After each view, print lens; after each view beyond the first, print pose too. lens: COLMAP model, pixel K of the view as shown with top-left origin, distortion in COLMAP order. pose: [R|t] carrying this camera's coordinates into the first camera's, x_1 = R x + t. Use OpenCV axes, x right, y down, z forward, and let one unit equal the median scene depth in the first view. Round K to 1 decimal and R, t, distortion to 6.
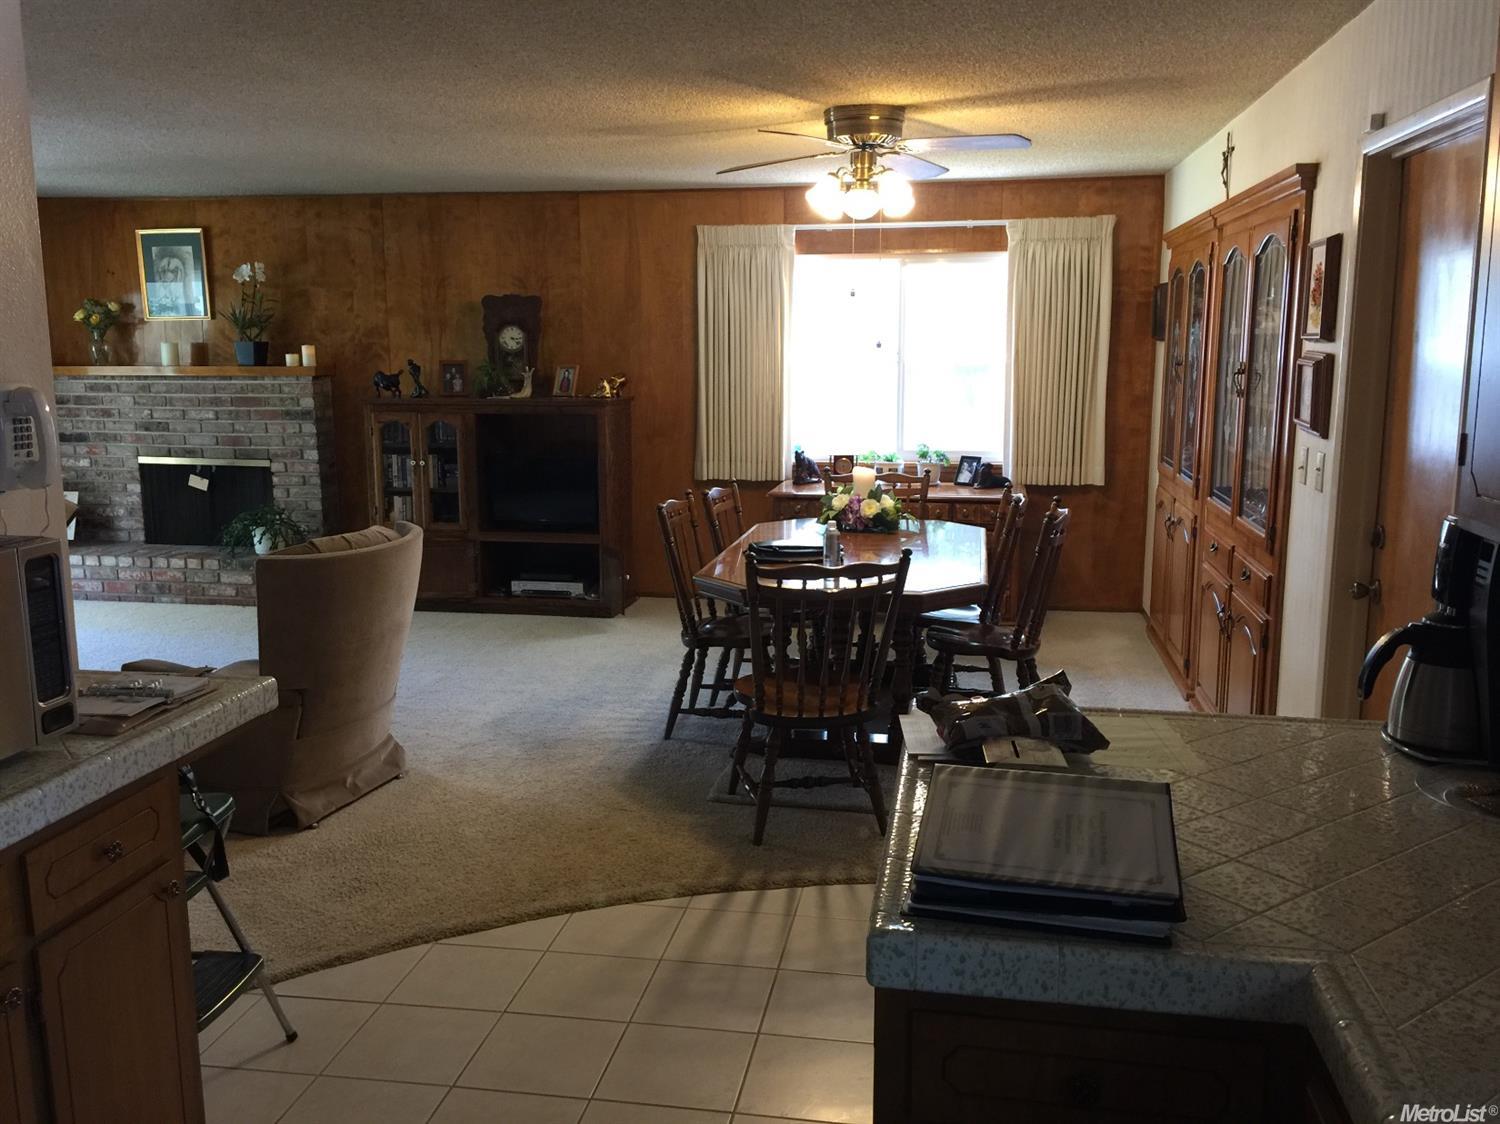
lens RADIAL K [[1280.0, 0, 754.6], [0, 1280.0, 546.0], [0, 0, 1]] dist [0.099082, -0.135306]
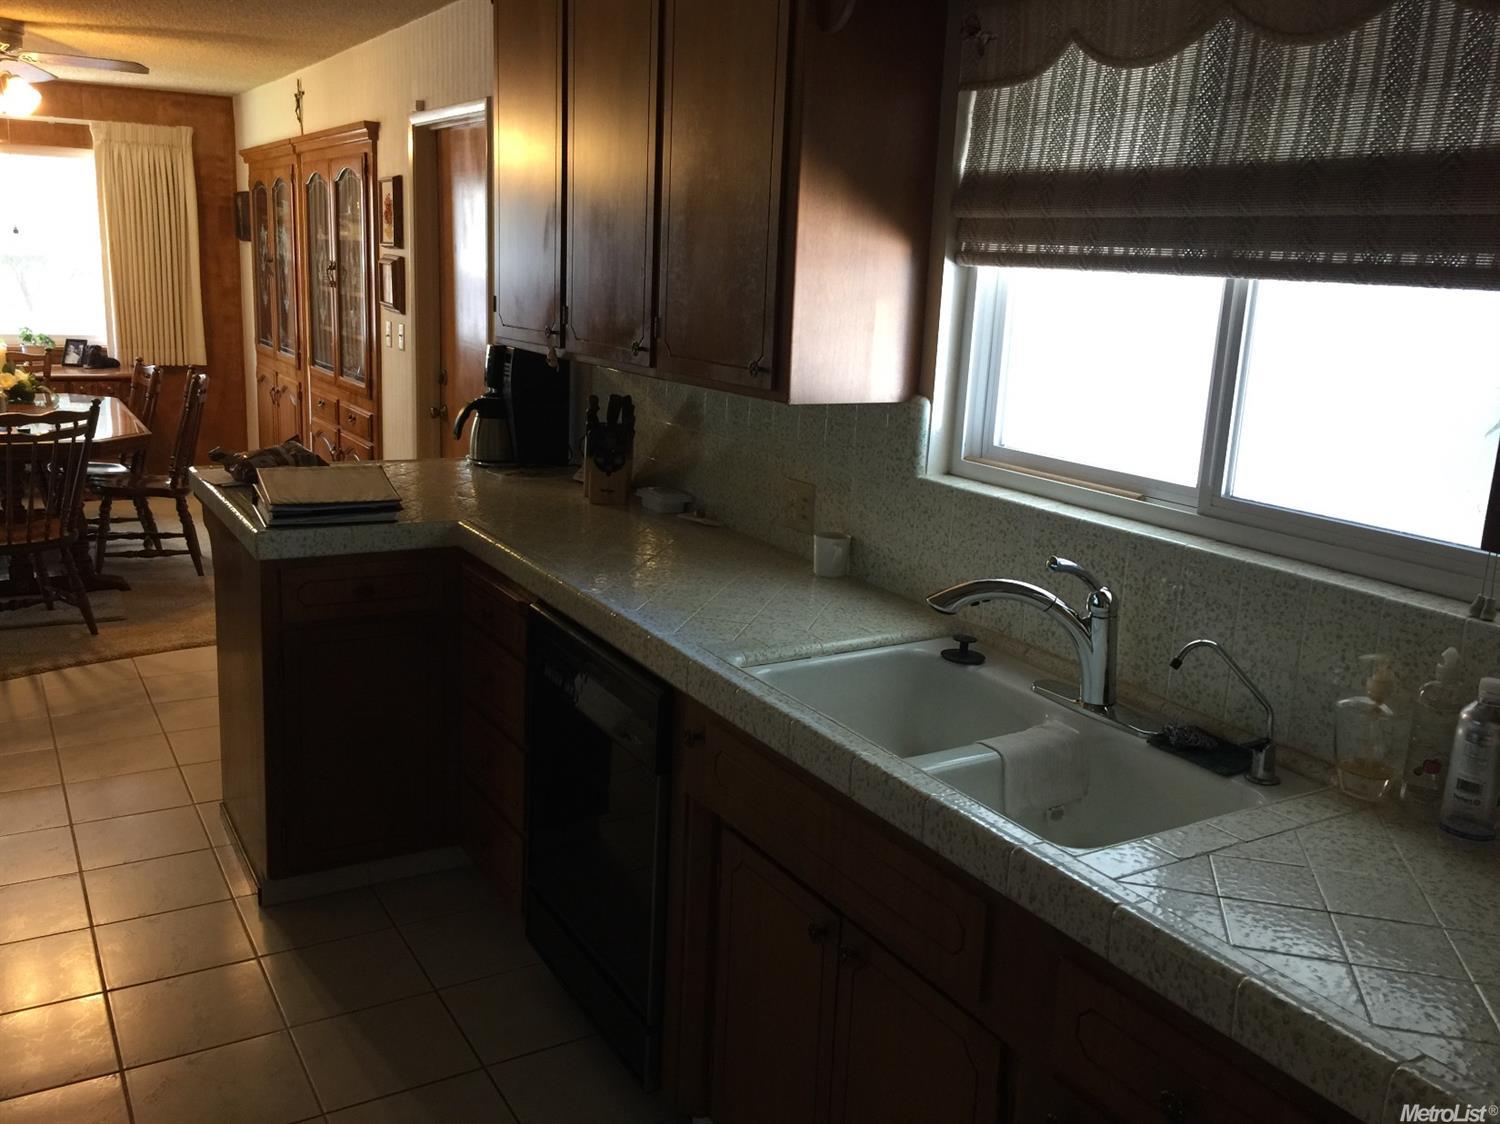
lens RADIAL K [[1280.0, 0, 754.6], [0, 1280.0, 546.0], [0, 0, 1]] dist [0.099082, -0.135306]
pose [[0.756201, -0.104261, 0.645980, -0.182000], [0.059026, 0.994068, 0.091345, 0.052810], [-0.651672, -0.030946, 0.757870, -0.298789]]
